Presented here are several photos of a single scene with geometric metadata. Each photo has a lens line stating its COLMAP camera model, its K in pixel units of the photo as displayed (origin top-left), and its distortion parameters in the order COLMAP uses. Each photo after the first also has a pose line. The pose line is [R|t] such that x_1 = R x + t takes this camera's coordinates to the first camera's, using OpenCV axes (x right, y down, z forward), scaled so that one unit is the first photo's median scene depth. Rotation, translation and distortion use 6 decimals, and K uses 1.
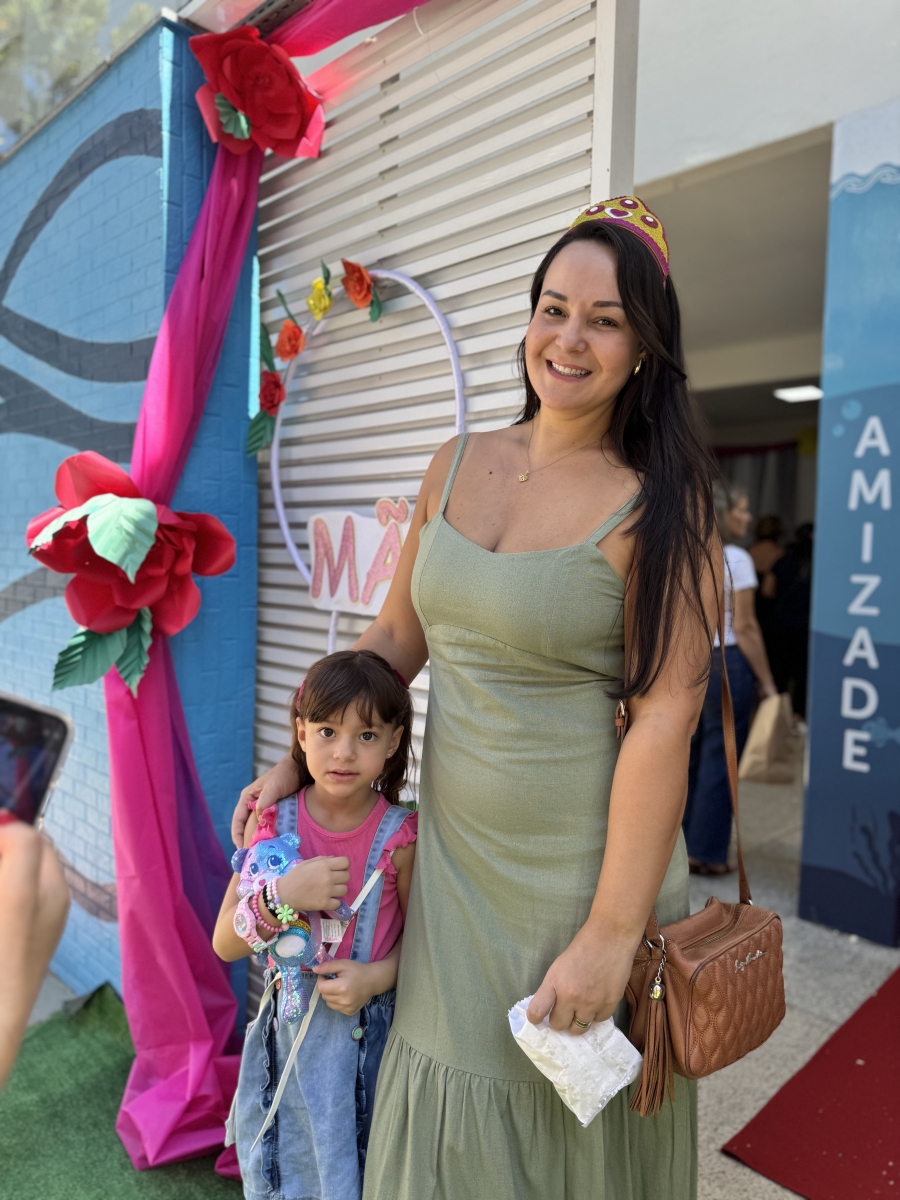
lens RADIAL K [[860.0, 0, 451.1], [0, 860.0, 614.9], [0, 0, 1]] dist [0.001675, -0.001106]
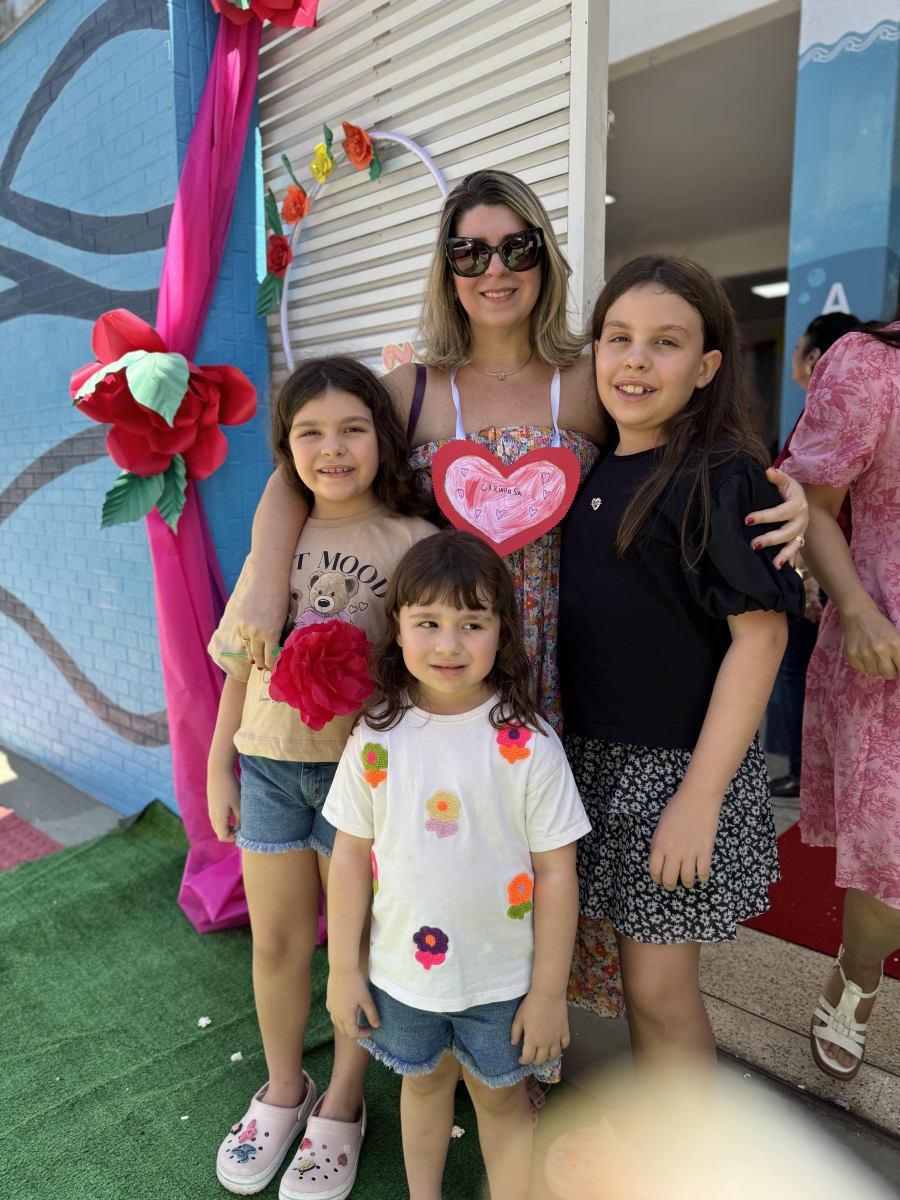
lens RADIAL K [[860.7, 0, 443.5], [0, 860.7, 624.9], [0, 0, 1]] dist [-0.000194, -0.003273]
pose [[0.999484, -0.029729, 0.012203, -0.029108], [0.028421, 0.994964, 0.096121, 0.111135], [-0.014999, -0.095725, 0.995295, -0.138886]]
